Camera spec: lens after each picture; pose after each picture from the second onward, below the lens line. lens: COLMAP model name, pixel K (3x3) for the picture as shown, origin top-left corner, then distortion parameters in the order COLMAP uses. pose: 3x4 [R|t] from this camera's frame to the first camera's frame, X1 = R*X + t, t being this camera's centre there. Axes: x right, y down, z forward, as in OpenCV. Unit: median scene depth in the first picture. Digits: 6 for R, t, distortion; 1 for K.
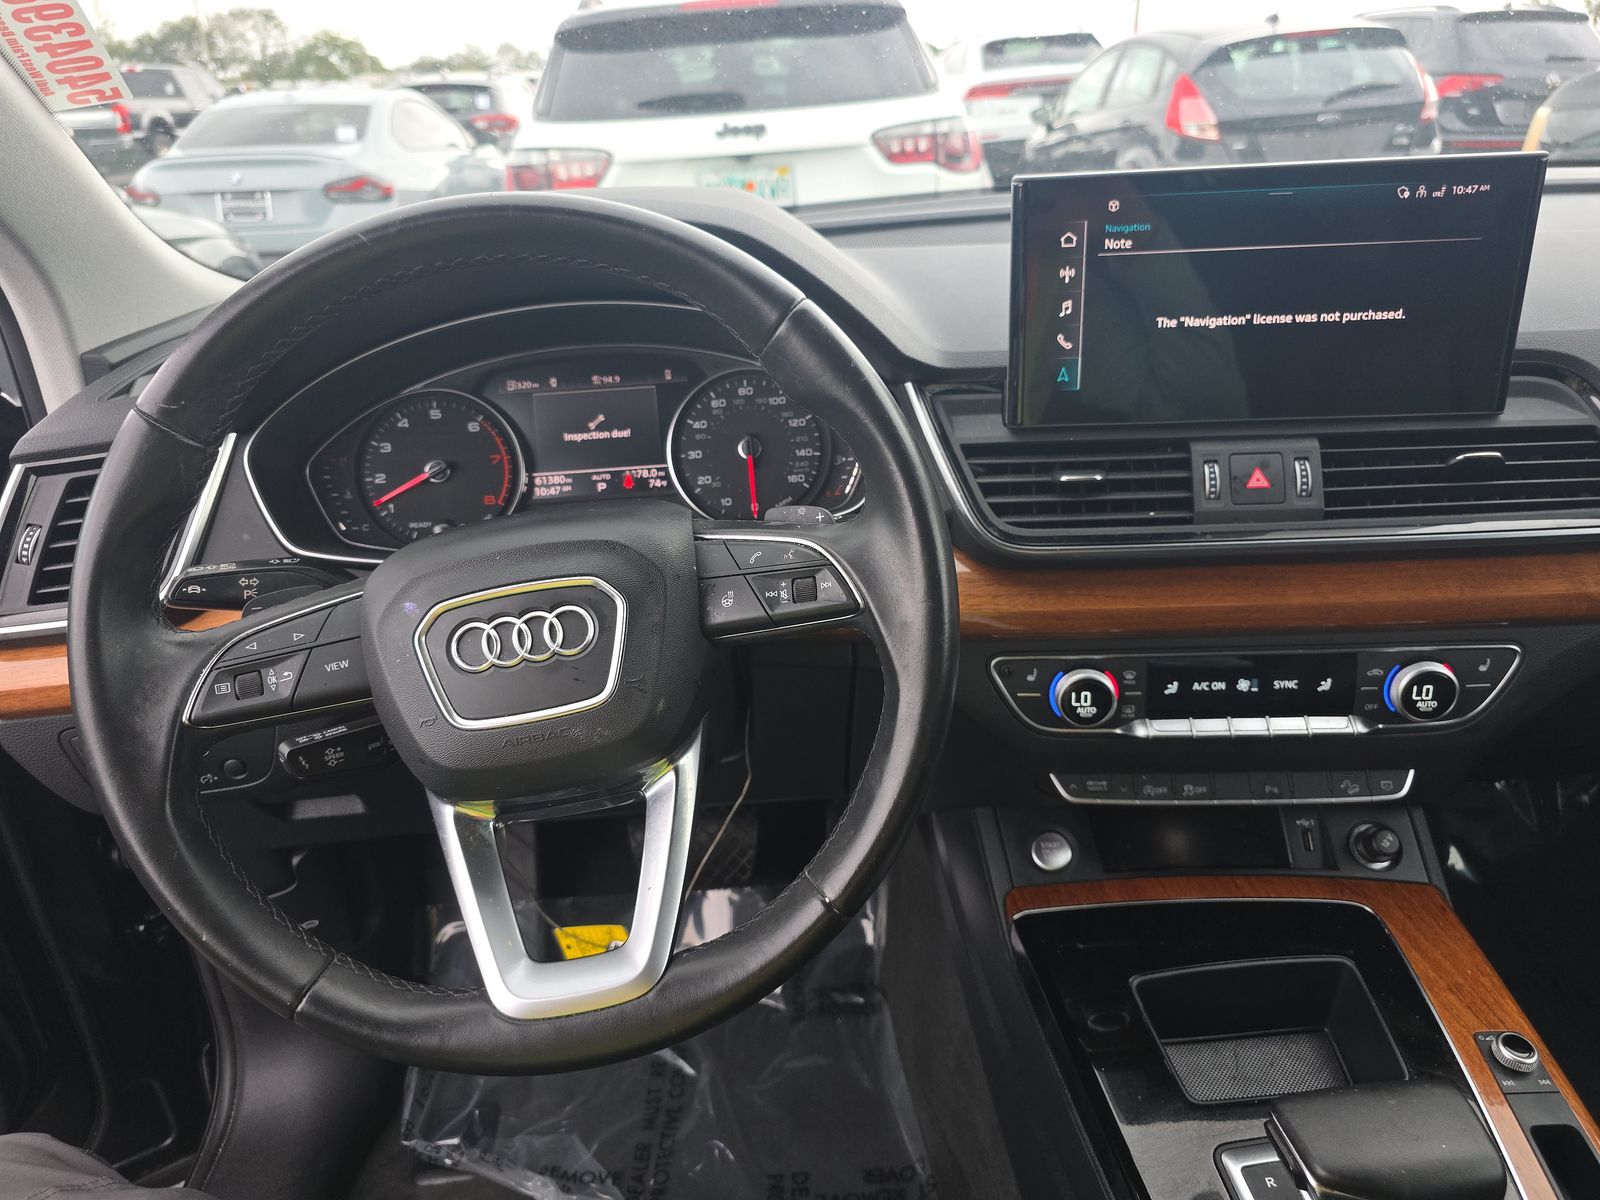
lens RADIAL K [[1065.5, 0, 803.2], [0, 1065.5, 592.0], [0, 0, 1]] dist [0.014051, -0.021501]
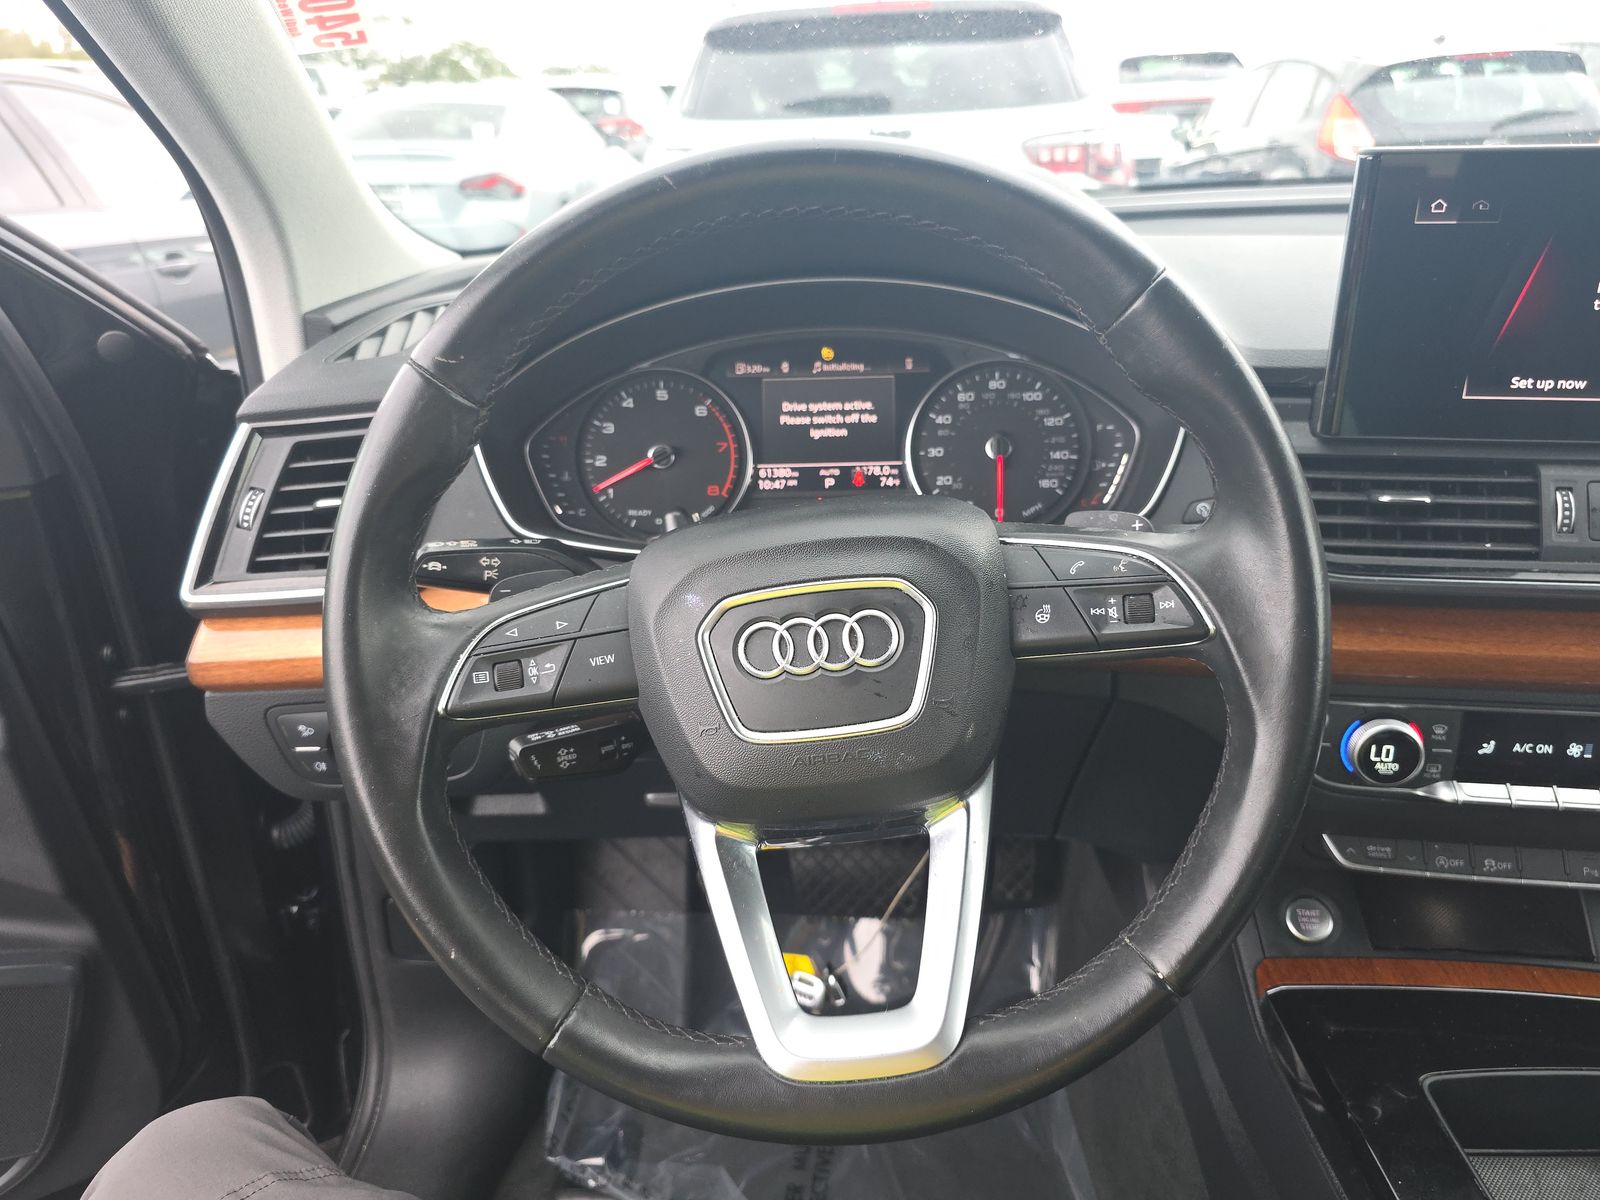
lens RADIAL K [[1065.5, 0, 801.4], [0, 1065.5, 604.0], [0, 0, 1]] dist [0.014051, -0.021501]
pose [[0.994853, 0.062319, -0.079902, -0.138986], [-0.062492, 0.998045, 0.000332, 0.007595], [0.079766, 0.004663, 0.996803, 0.084042]]
